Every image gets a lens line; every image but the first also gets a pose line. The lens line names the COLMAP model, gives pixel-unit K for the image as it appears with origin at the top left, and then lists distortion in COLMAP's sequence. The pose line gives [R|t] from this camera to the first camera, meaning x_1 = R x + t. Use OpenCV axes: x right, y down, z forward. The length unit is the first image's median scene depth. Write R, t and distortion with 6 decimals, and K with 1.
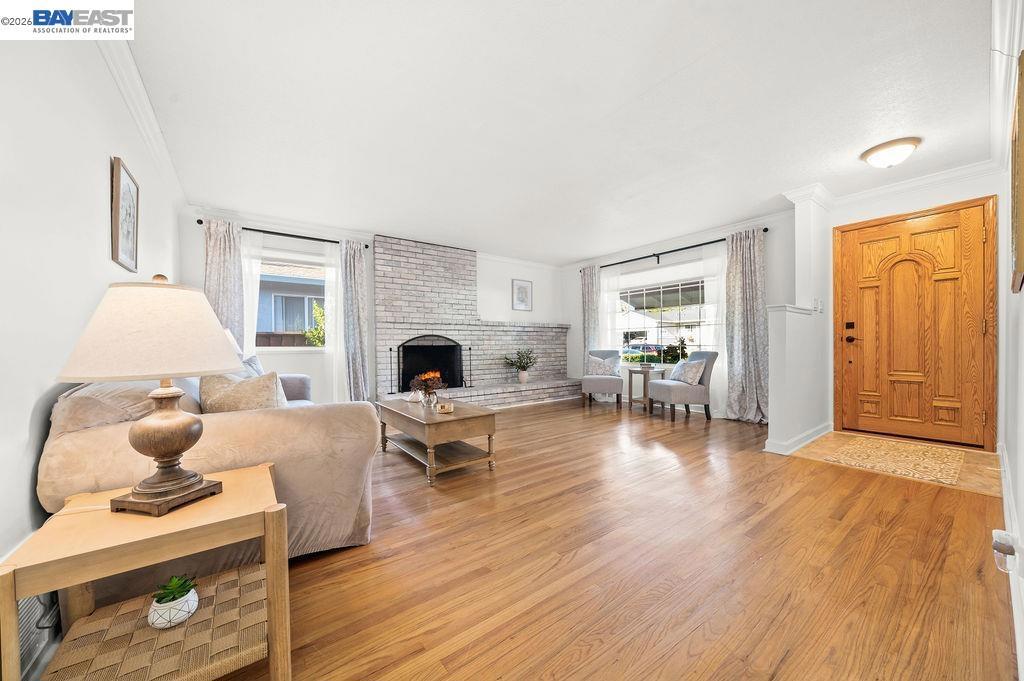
lens RADIAL K [[360.5, 0, 517.7], [0, 360.5, 343.5], [0, 0, 1]] dist [-0.000754, -0.000018]
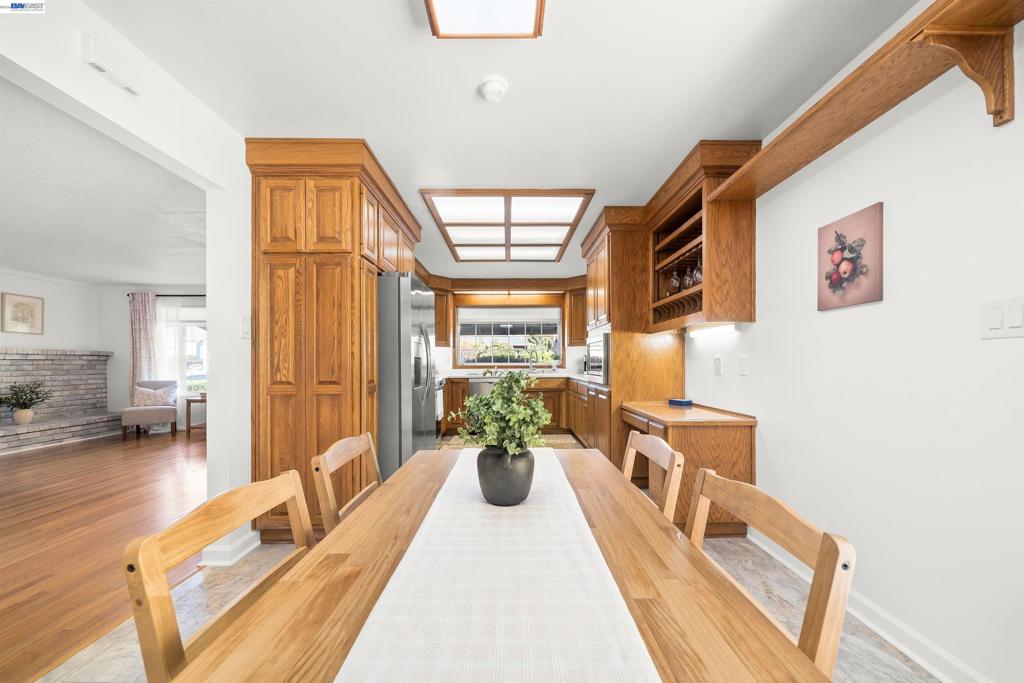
lens RADIAL K [[365.9, 0, 514.6], [0, 365.9, 363.5], [0, 0, 1]] dist [-0.003651, -0.000131]
pose [[0.594300, 0.006966, 0.804214, 0.015652], [-0.009540, 0.999953, -0.001612, -0.038808], [-0.804187, -0.006714, 0.594338, -0.402750]]
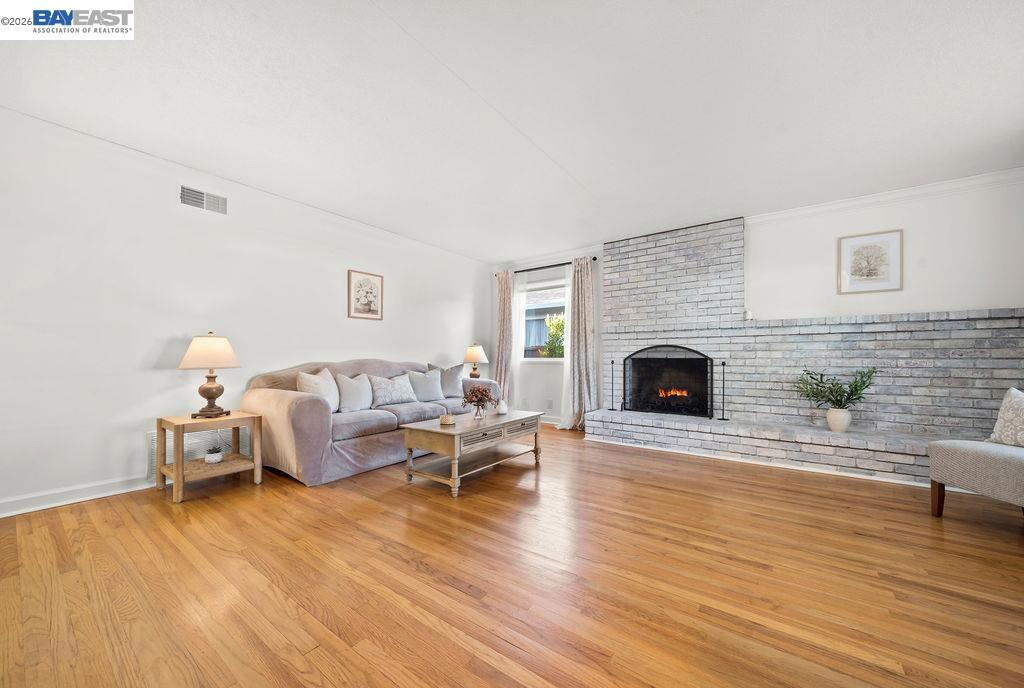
lens RADIAL K [[370.7, 0, 527.0], [0, 370.7, 350.0], [0, 0, 1]] dist [-0.002816, -0.000234]
pose [[0.304671, -0.012632, -0.952374, 0.423312], [-0.000040, 0.999912, -0.013275, -0.002128], [0.952458, 0.004083, 0.304643, 0.431686]]
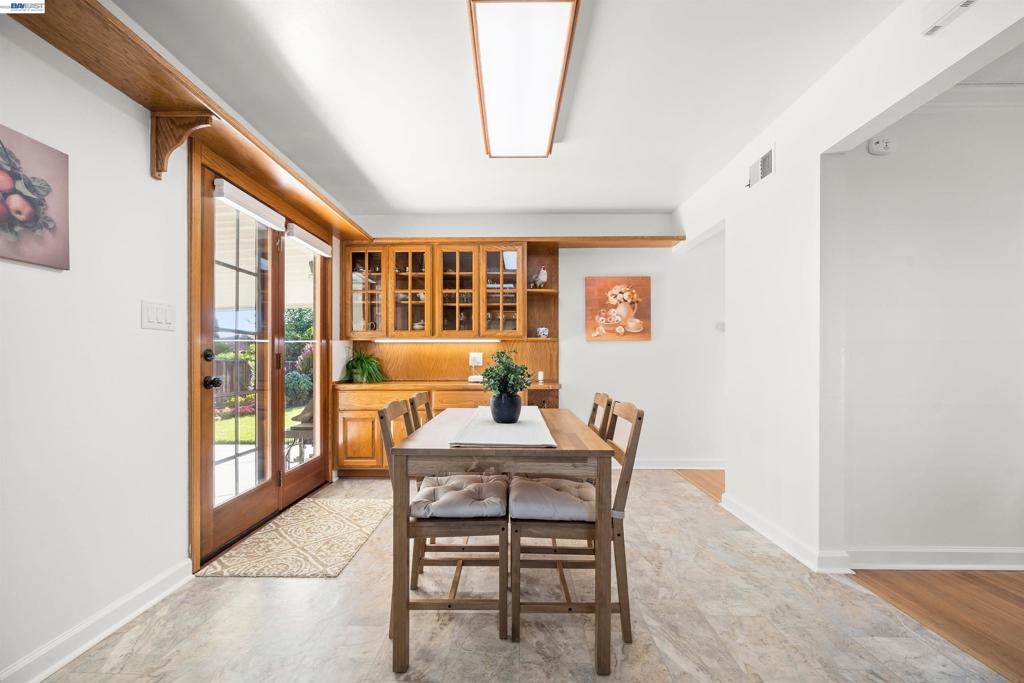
lens RADIAL K [[425.3, 0, 510.4], [0, 425.3, 359.9], [0, 0, 1]] dist [-0.000566, -0.000106]
pose [[-0.609597, 0.010549, -0.792641, 0.440888], [0.012028, 0.999919, 0.004057, -0.029382], [0.792620, -0.007061, -0.609675, -0.070197]]
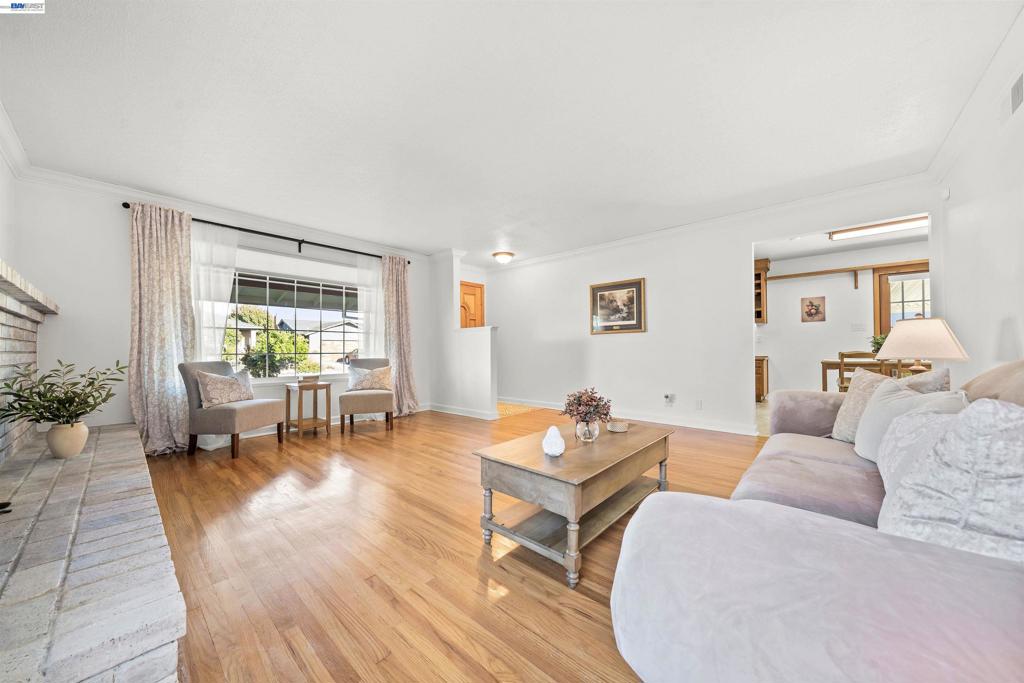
lens RADIAL K [[351.3, 0, 501.3], [0, 351.3, 344.1], [0, 0, 1]] dist [-0.017256, -0.000026]
pose [[-0.177782, 0.021944, 0.983825, -0.450930], [0.001125, 0.999755, -0.022096, 0.002387], [-0.984069, -0.002821, -0.177763, 0.683658]]
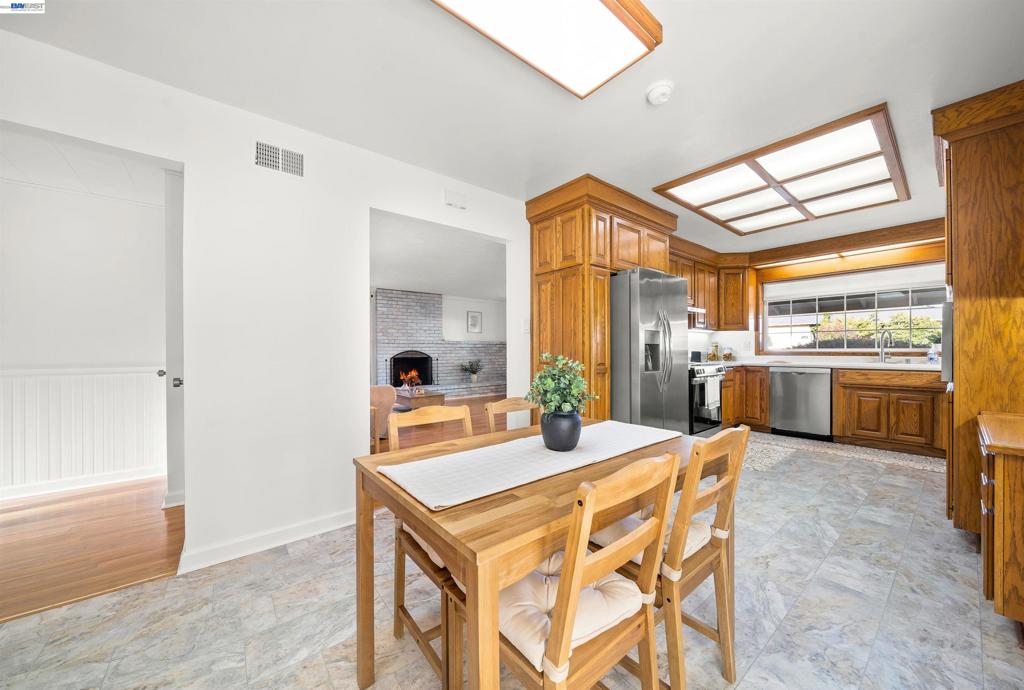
lens RADIAL K [[363.9, 0, 505.7], [0, 363.9, 349.9], [0, 0, 1]] dist [-0.002811, -0.000279]
pose [[0.999544, 0.006005, 0.029599, 0.109402], [-0.006276, 0.999939, 0.009078, -0.041534], [-0.029542, -0.009259, 0.999521, -0.536450]]
